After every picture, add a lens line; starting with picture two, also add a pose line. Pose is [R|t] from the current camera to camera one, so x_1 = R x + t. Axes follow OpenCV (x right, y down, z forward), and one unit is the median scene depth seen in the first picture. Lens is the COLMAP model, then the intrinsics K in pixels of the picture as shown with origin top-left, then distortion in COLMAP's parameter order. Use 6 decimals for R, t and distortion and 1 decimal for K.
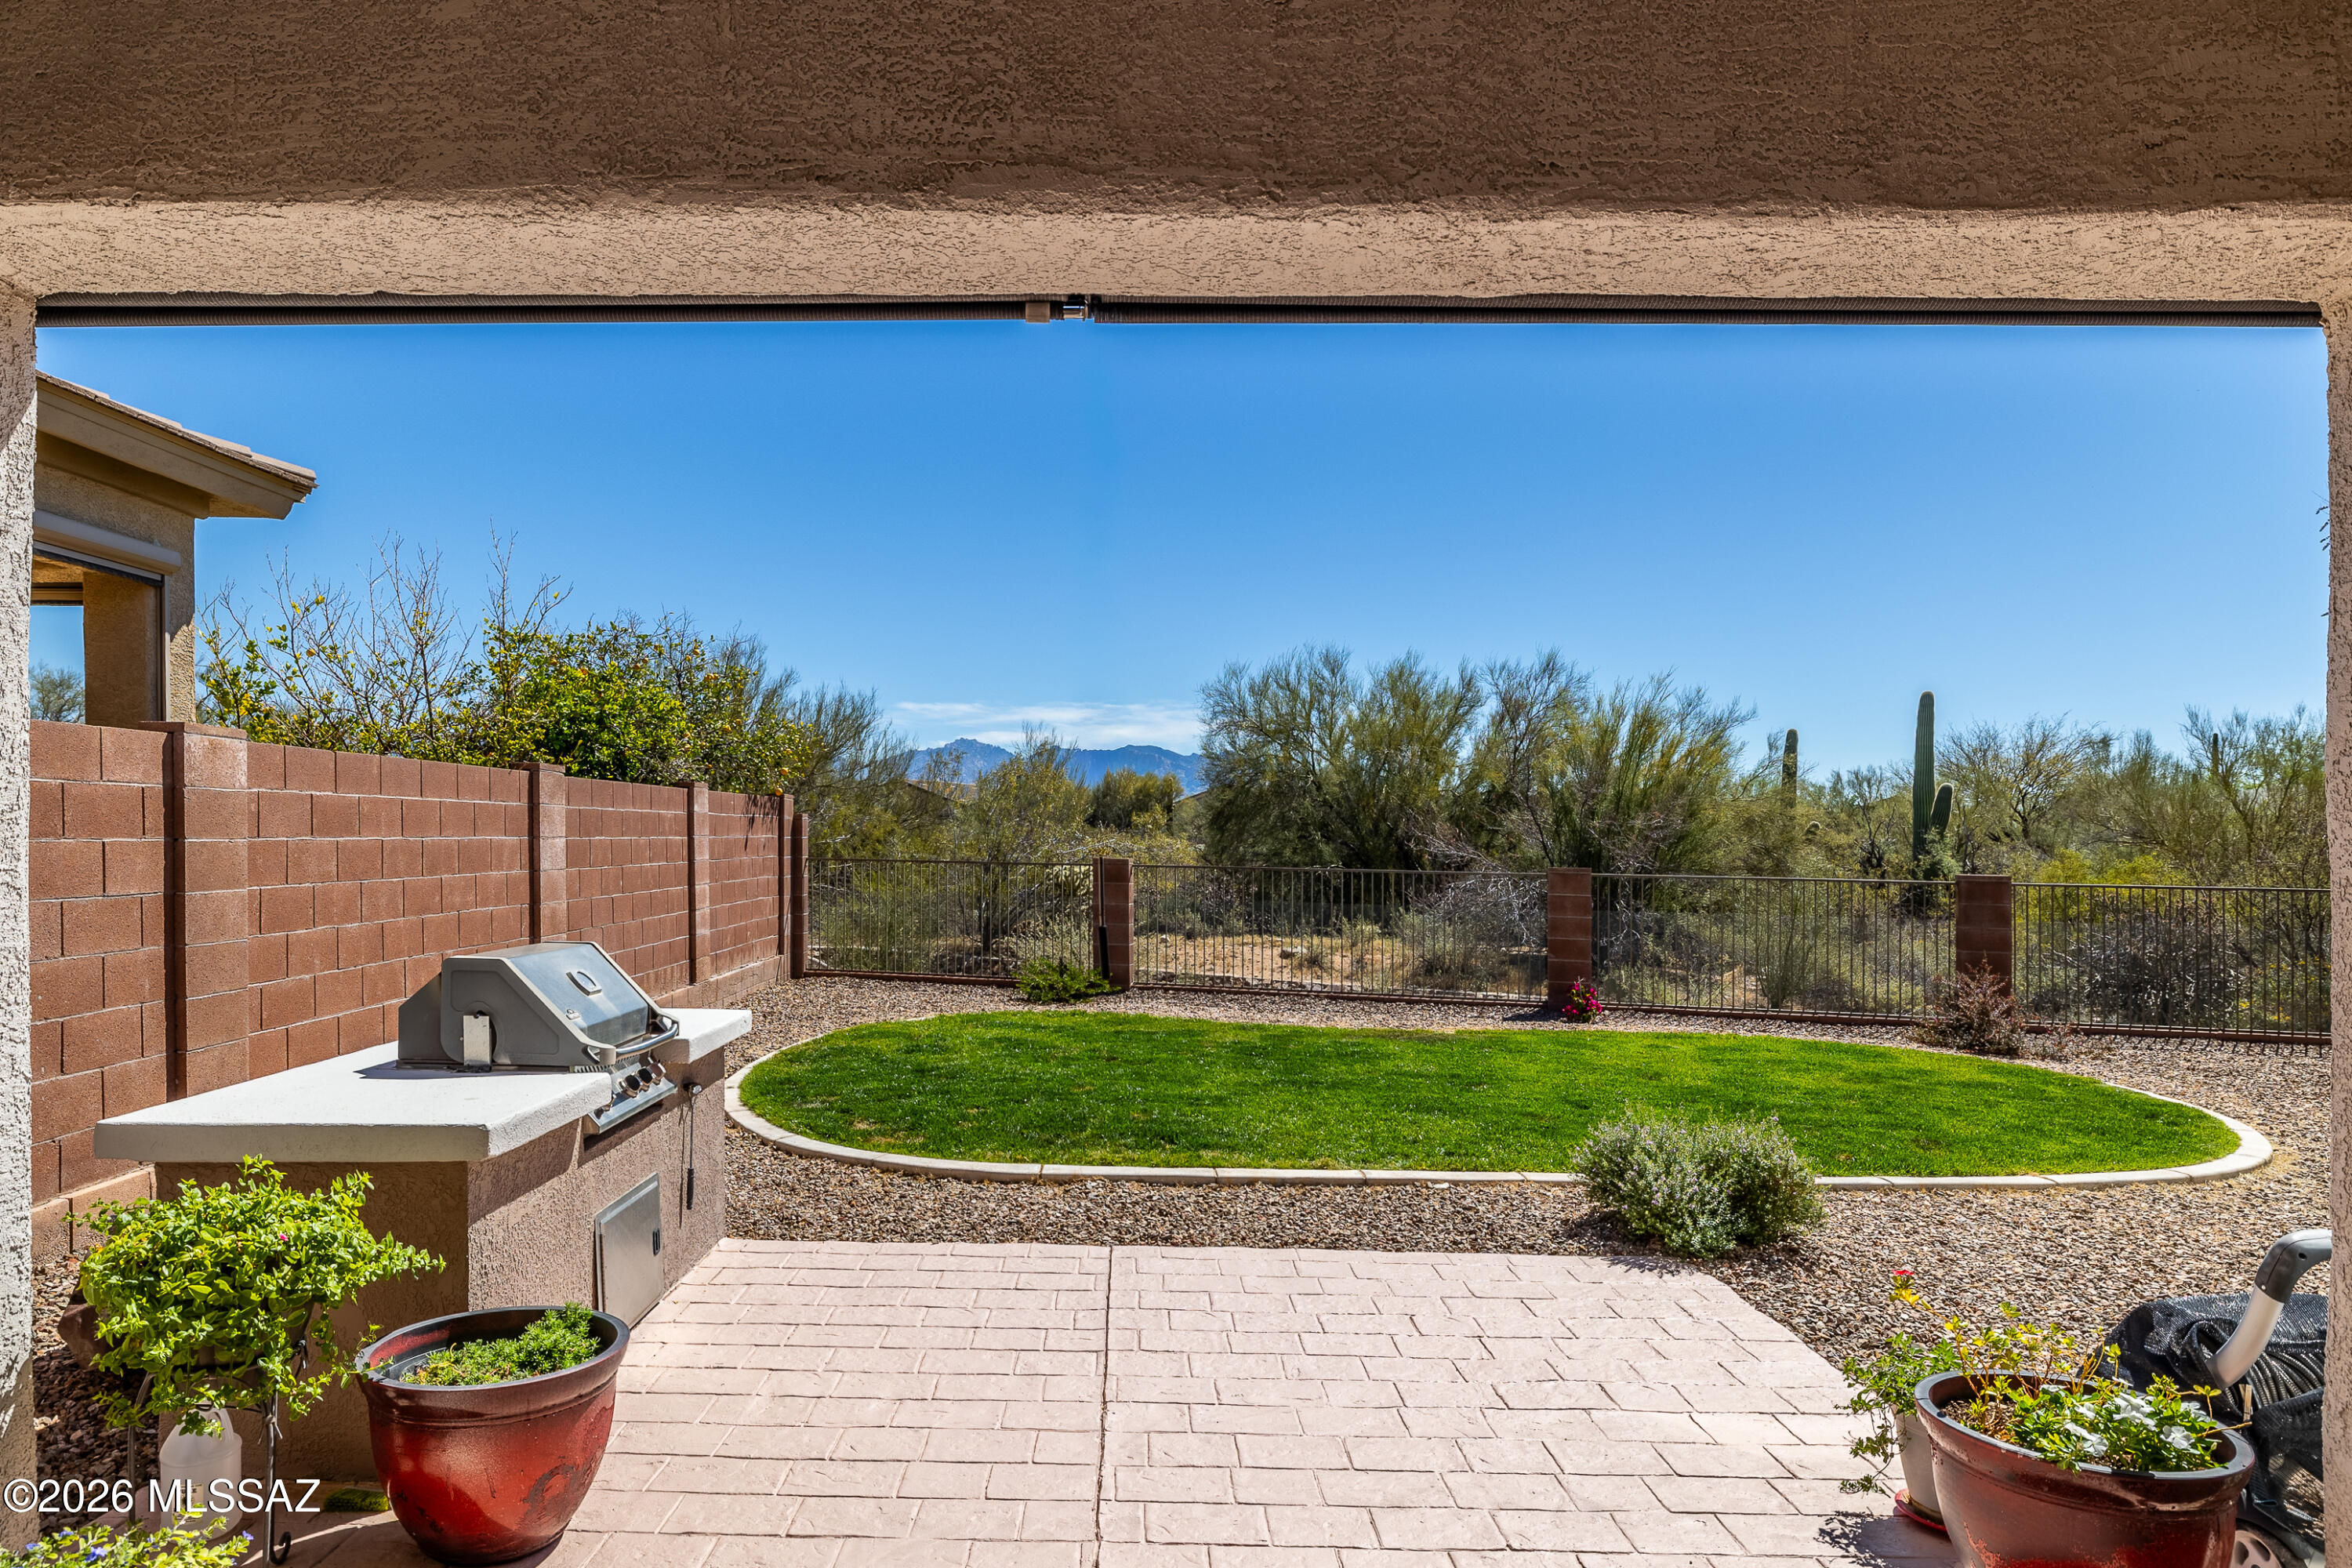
lens RADIAL K [[1384.0, 0, 1153.6], [0, 1384.0, 832.7], [0, 0, 1]] dist [-0.005140, -0.000610]
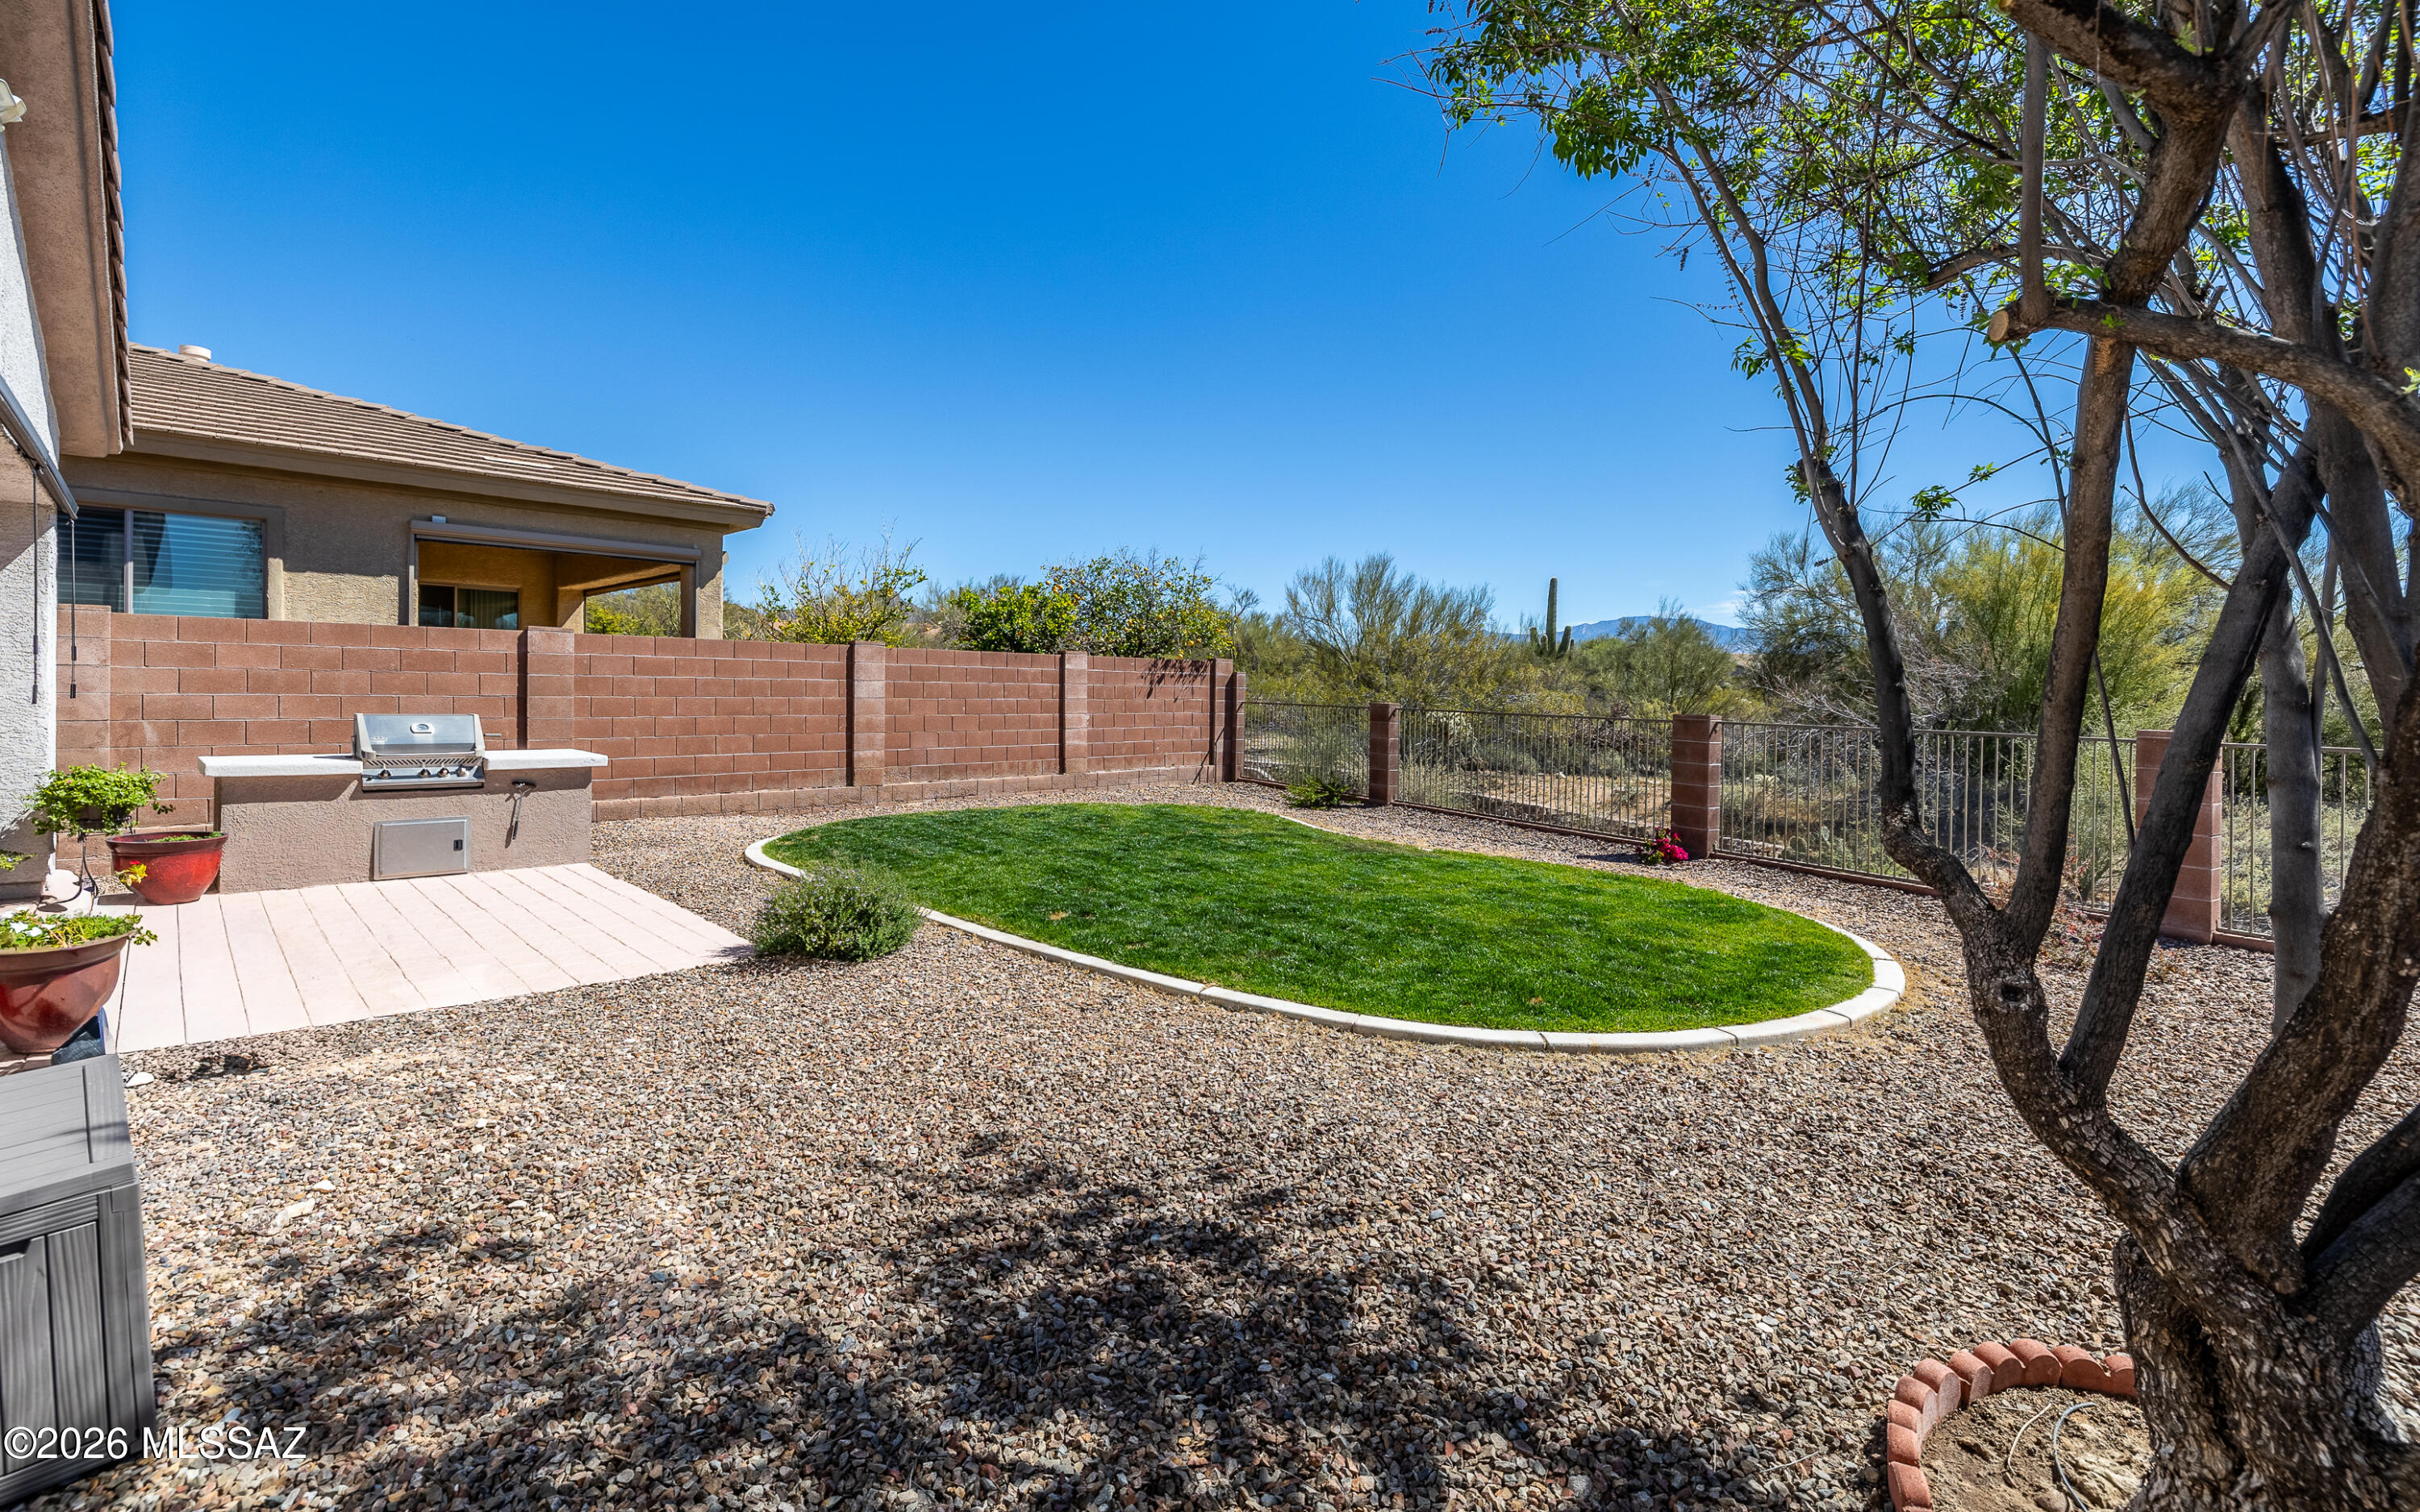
lens RADIAL K [[1032.6, 0, 1193.2], [0, 1032.6, 724.1], [0, 0, 1]] dist [-0.003044, -0.000588]
pose [[0.714711, 0.027682, -0.698872, 0.523346], [-0.008858, 0.999495, 0.030530, 0.009573], [0.699363, -0.015630, 0.714595, 0.186812]]
